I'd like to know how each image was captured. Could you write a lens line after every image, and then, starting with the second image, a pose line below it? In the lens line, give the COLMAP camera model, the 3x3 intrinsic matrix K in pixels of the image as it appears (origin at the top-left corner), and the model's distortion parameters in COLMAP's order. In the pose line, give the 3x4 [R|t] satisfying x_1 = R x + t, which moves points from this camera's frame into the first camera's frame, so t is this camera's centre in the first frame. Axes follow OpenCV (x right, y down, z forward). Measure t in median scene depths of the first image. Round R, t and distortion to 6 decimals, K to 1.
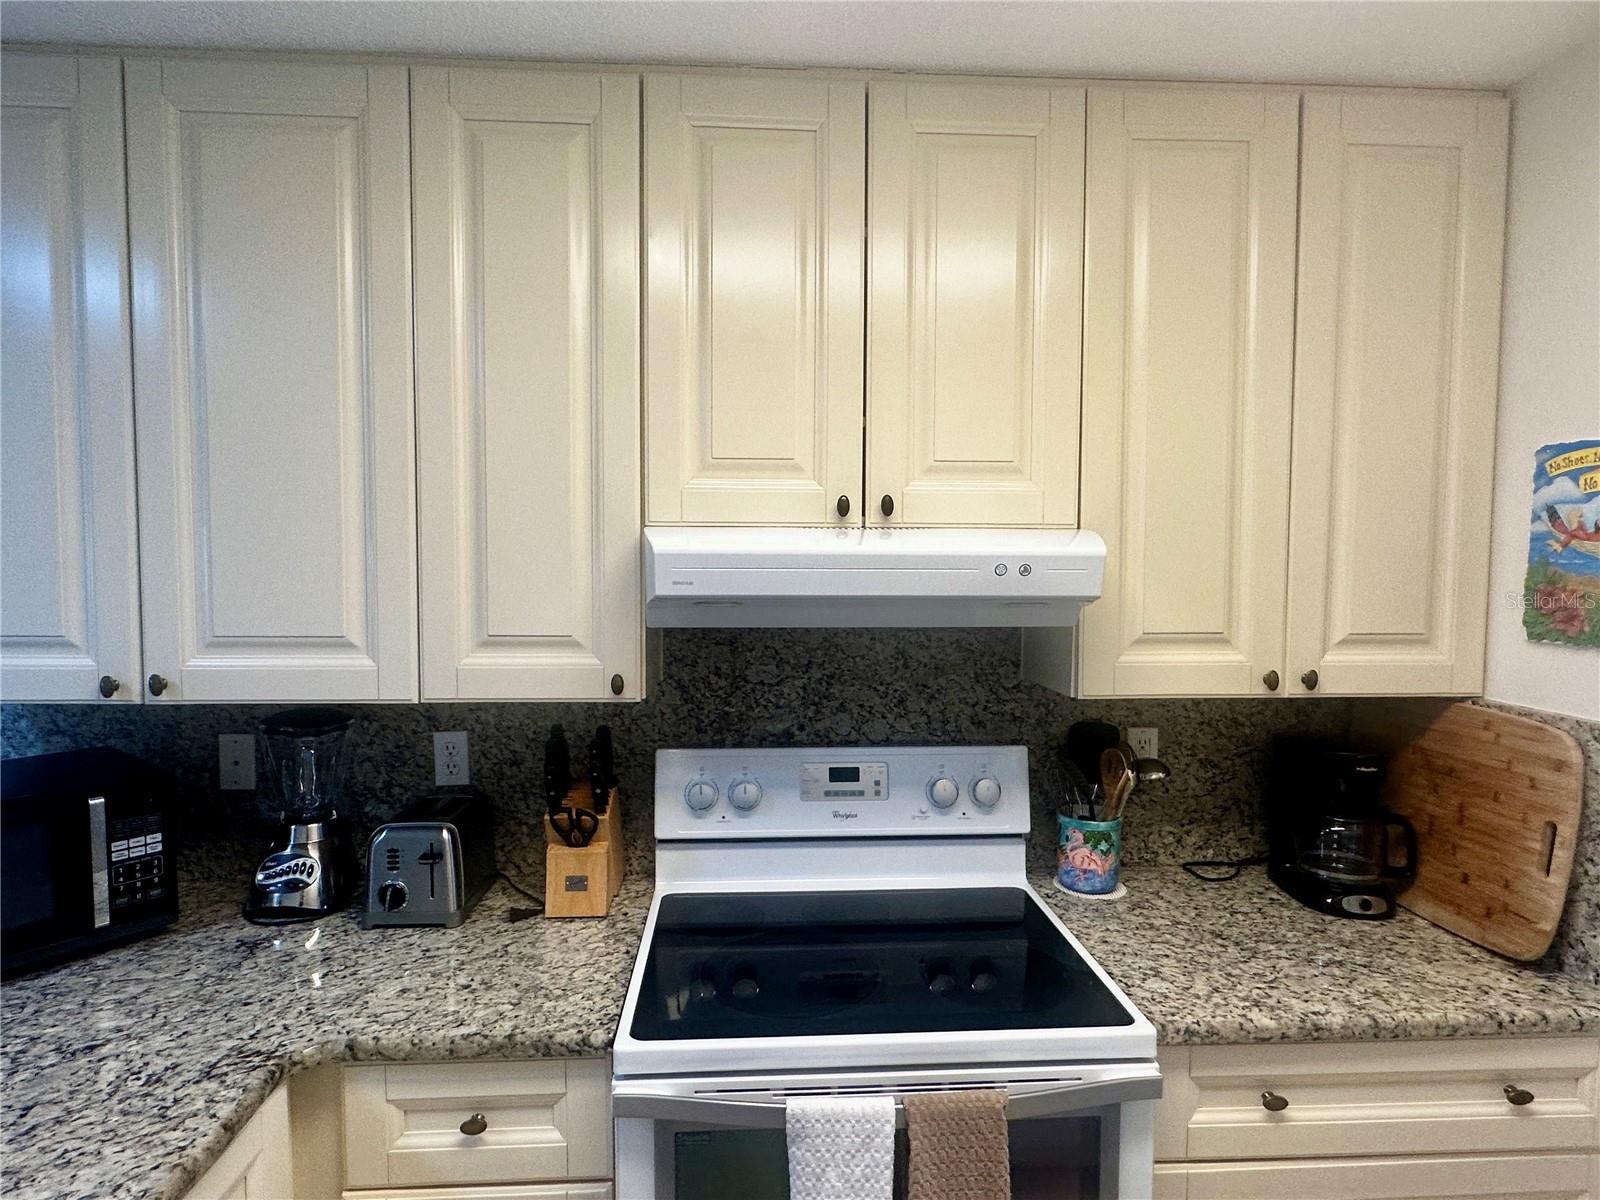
lens RADIAL K [[855.7, 0, 794.2], [0, 855.7, 608.4], [0, 0, 1]] dist [-0.001443, 0.000842]
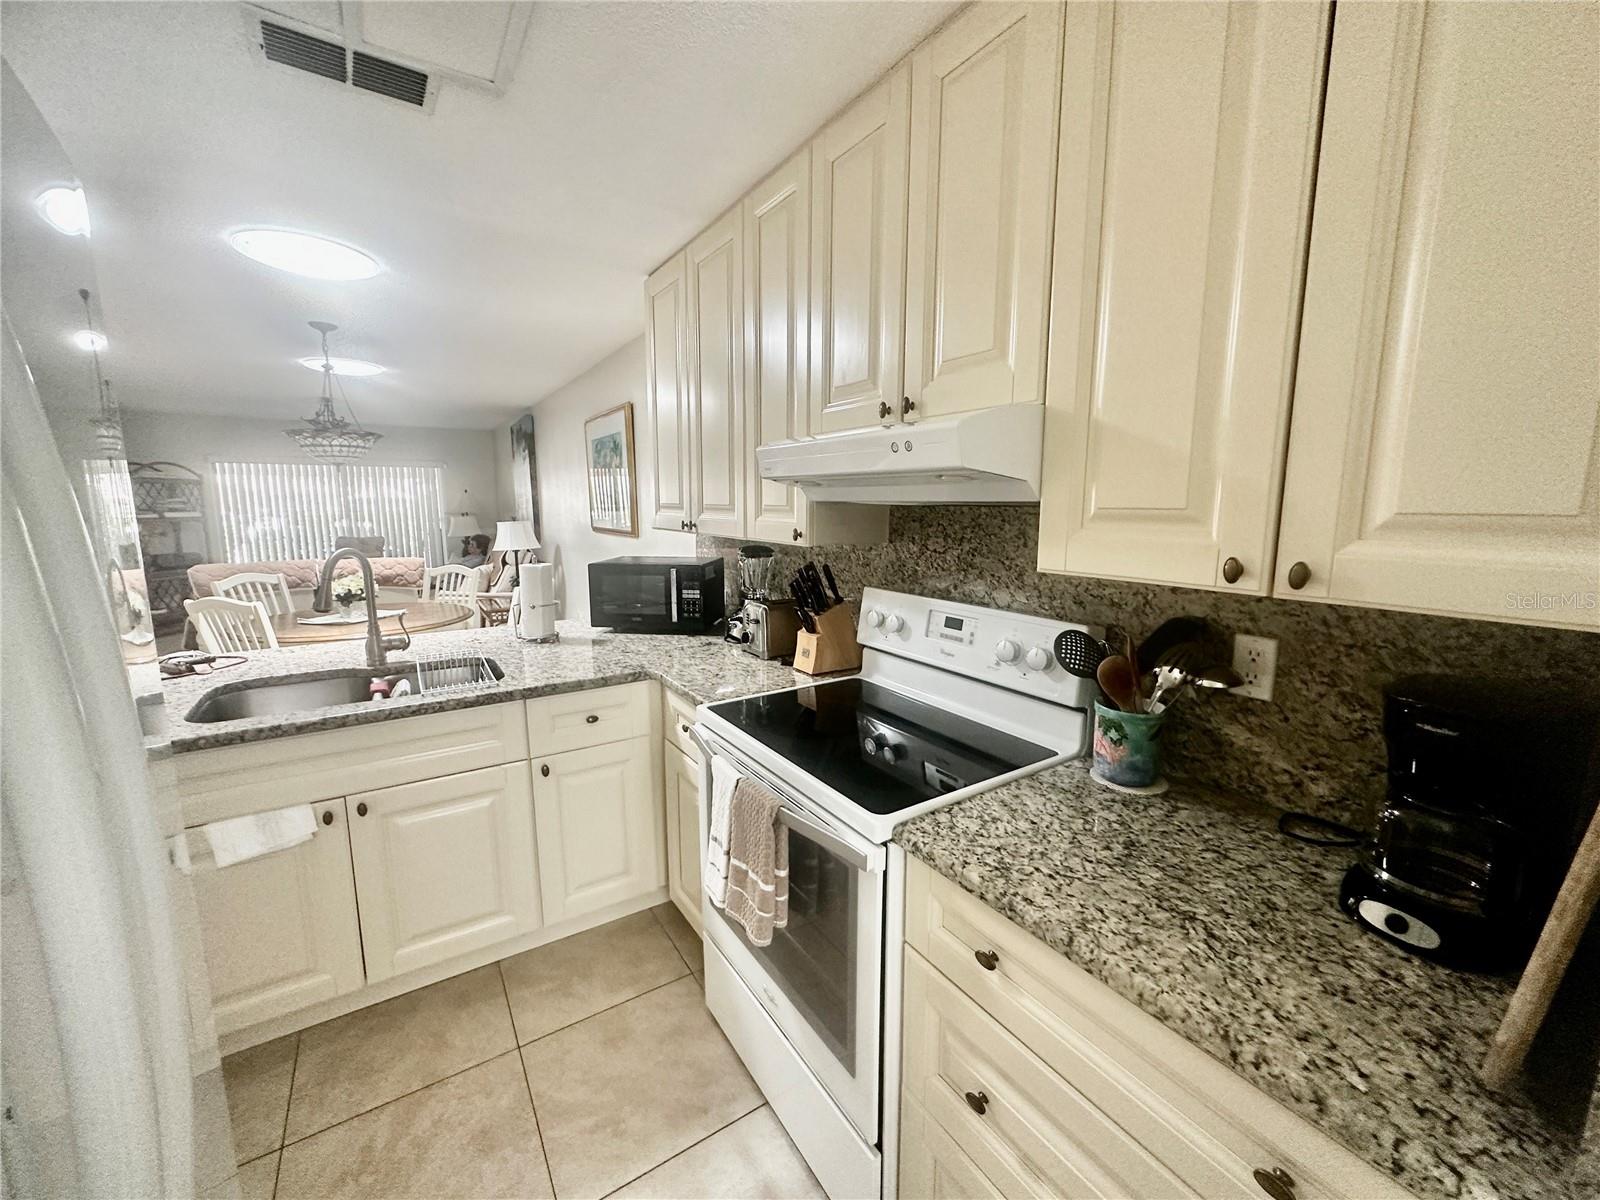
lens RADIAL K [[643.0, 0, 800.0], [0, 643.0, 600.0], [0, 0, 1]] dist [0.001698, 0.000490]
pose [[0.490599, 0.131100, -0.861467, 0.867834], [-0.048282, 0.991189, 0.123346, 0.057069], [0.870047, -0.018920, 0.492606, 0.359699]]
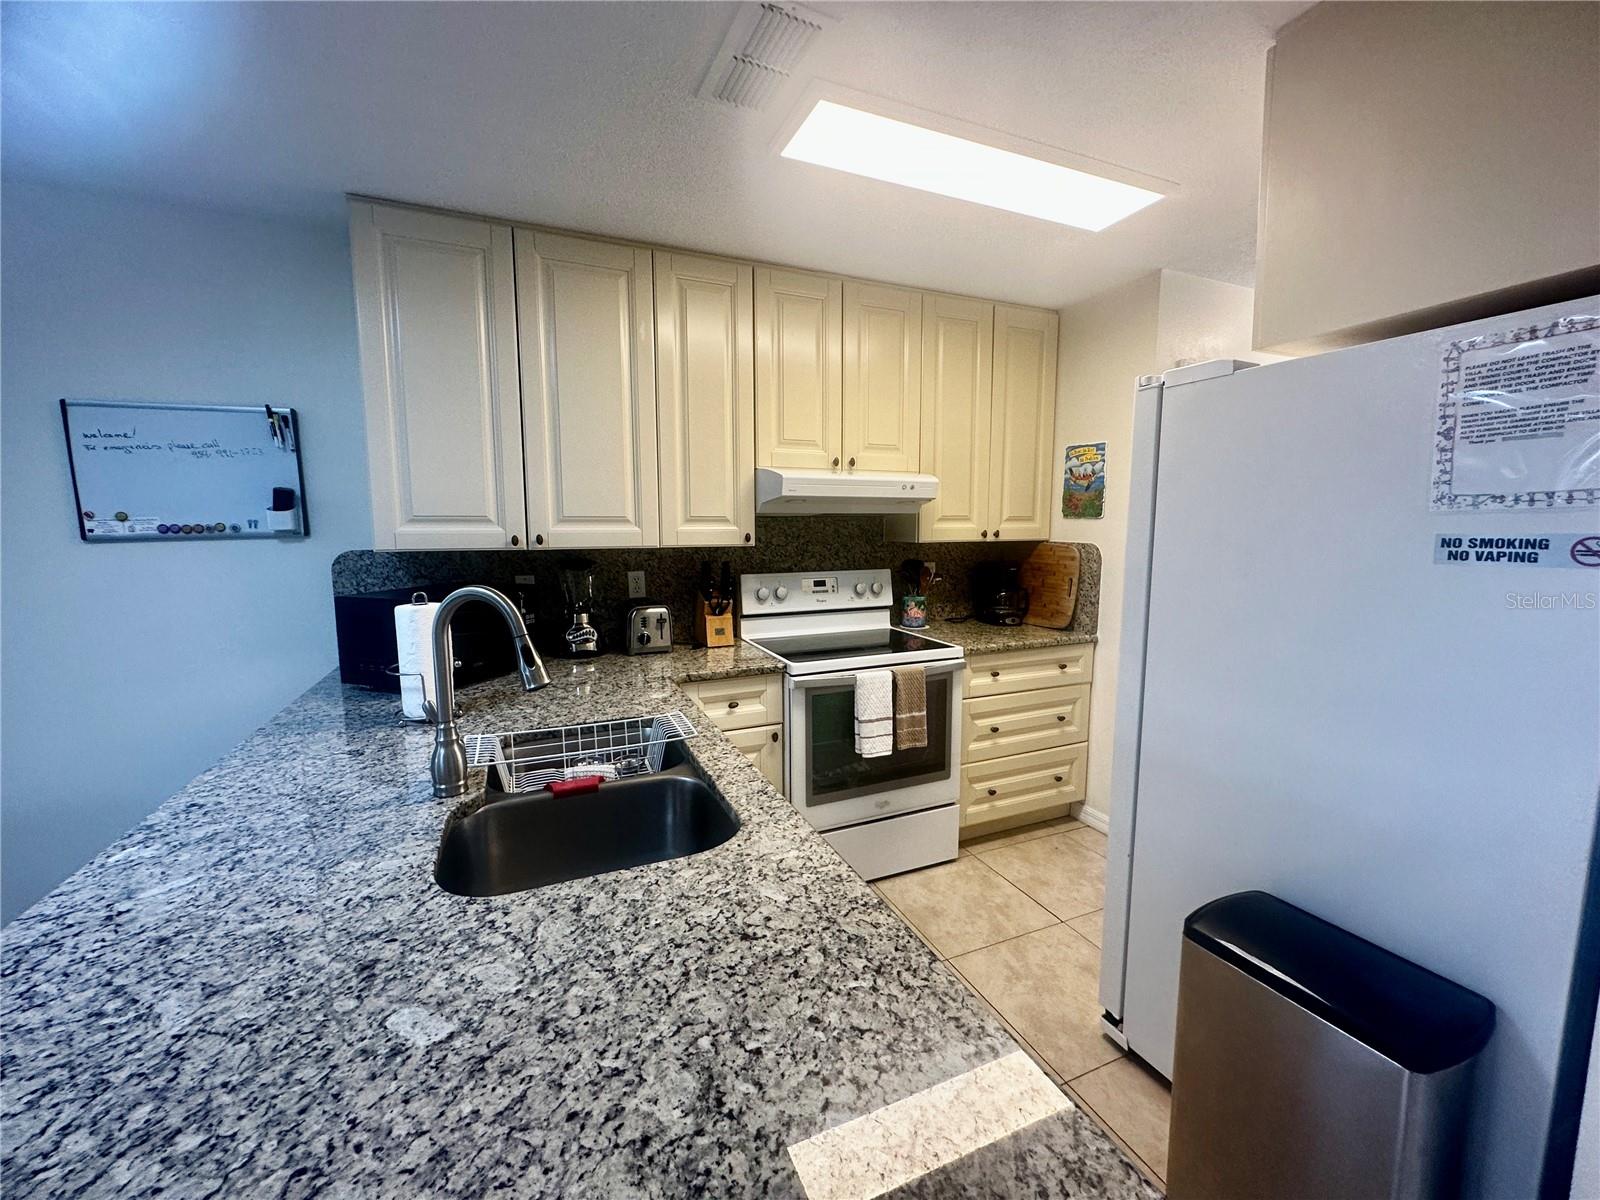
lens RADIAL K [[643.0, 0, 800.0], [0, 643.0, 600.0], [0, 0, 1]] dist [0.001698, 0.000490]
pose [[0.937605, -0.047385, 0.344458, -0.646138], [0.025137, 0.997316, 0.068772, 0.133986], [-0.346792, -0.055822, 0.936280, -0.643405]]
